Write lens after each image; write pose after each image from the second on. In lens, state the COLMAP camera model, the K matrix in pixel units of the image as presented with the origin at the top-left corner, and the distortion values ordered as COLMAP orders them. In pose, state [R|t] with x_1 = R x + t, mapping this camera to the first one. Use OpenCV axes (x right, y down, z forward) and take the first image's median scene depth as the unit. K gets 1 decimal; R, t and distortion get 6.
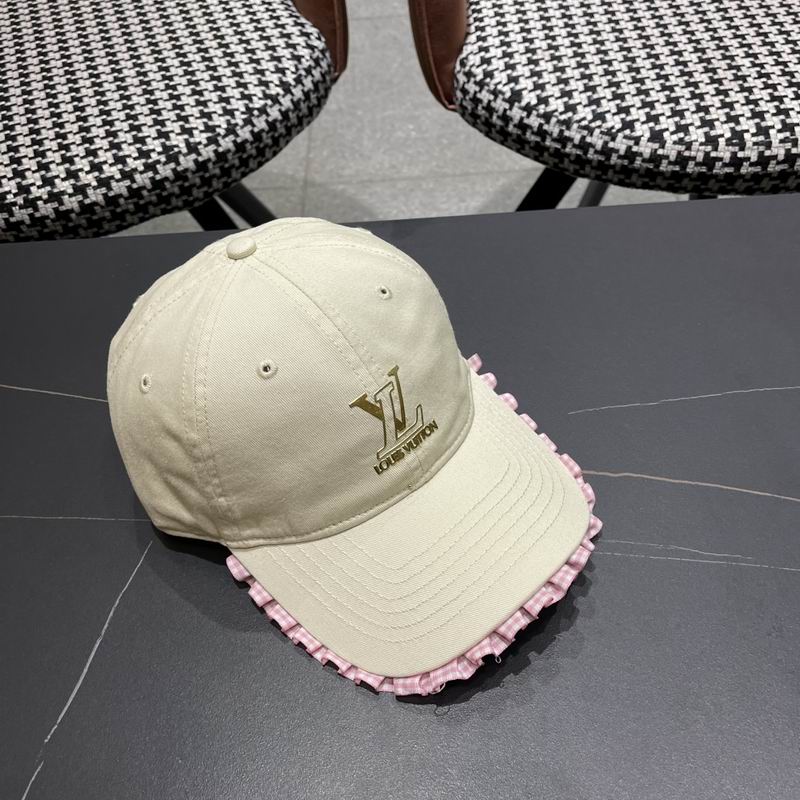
lens RADIAL K [[804.7, 0, 398.4], [0, 804.7, 405.6], [0, 0, 1]] dist [0.016296, 0.000000]
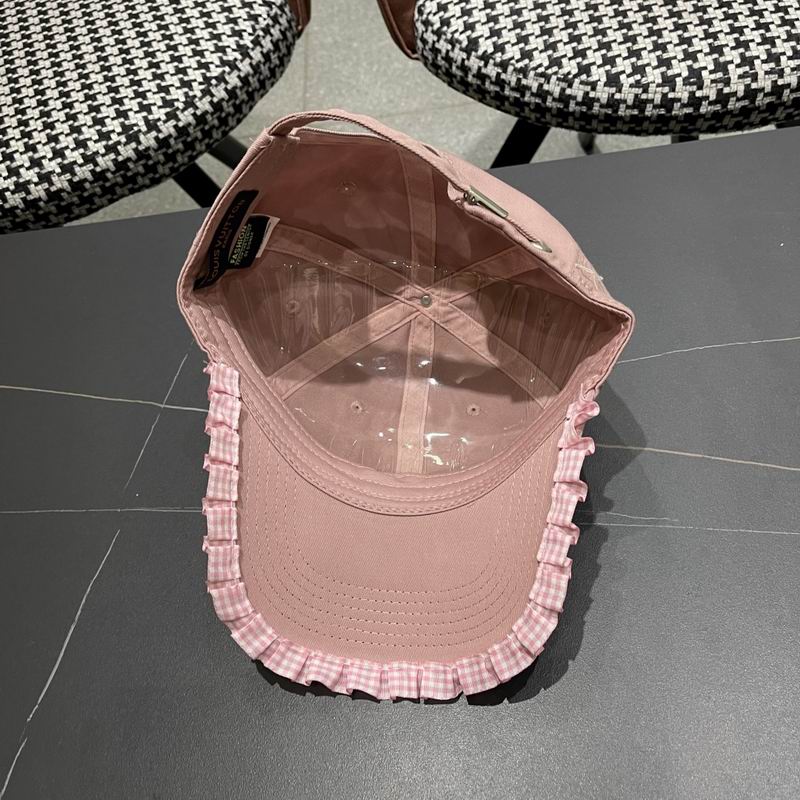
lens RADIAL K [[804.7, 0, 413.8], [0, 804.7, 407.3], [0, 0, 1]] dist [0.016296, 0.000000]
pose [[0.997037, -0.058959, -0.049409, 0.098008], [0.063746, 0.992771, 0.101695, -0.051692], [0.043056, -0.104543, 0.993588, -0.021600]]
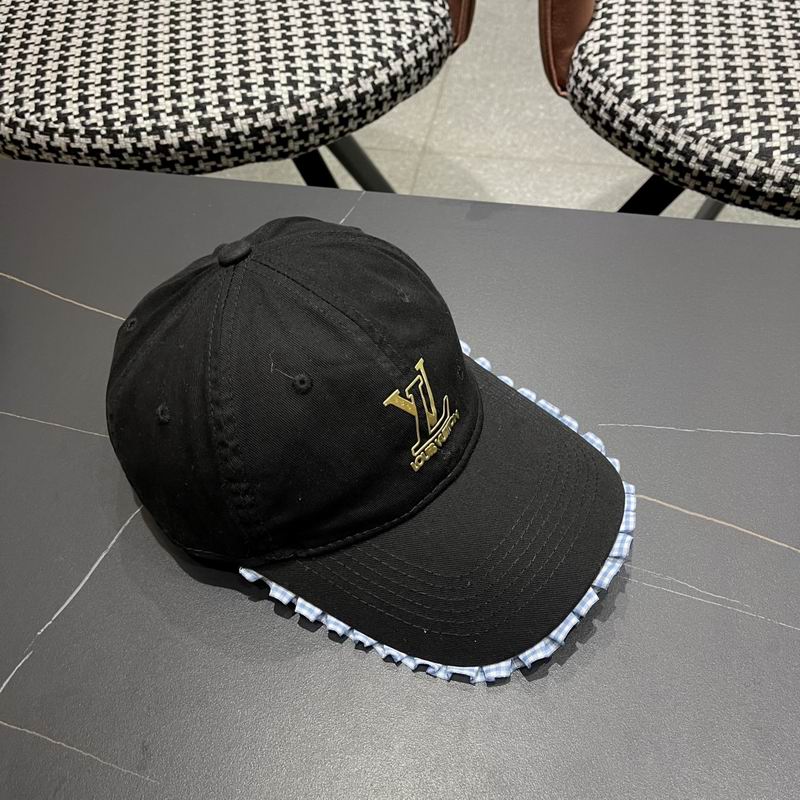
lens RADIAL K [[804.7, 0, 400.3], [0, 804.7, 410.4], [0, 0, 1]] dist [0.016296, 0.000000]
pose [[0.976747, 0.179490, -0.117258, 0.063082], [-0.174465, 0.983296, 0.051877, -0.011364], [0.124611, -0.030213, 0.991746, -0.002462]]
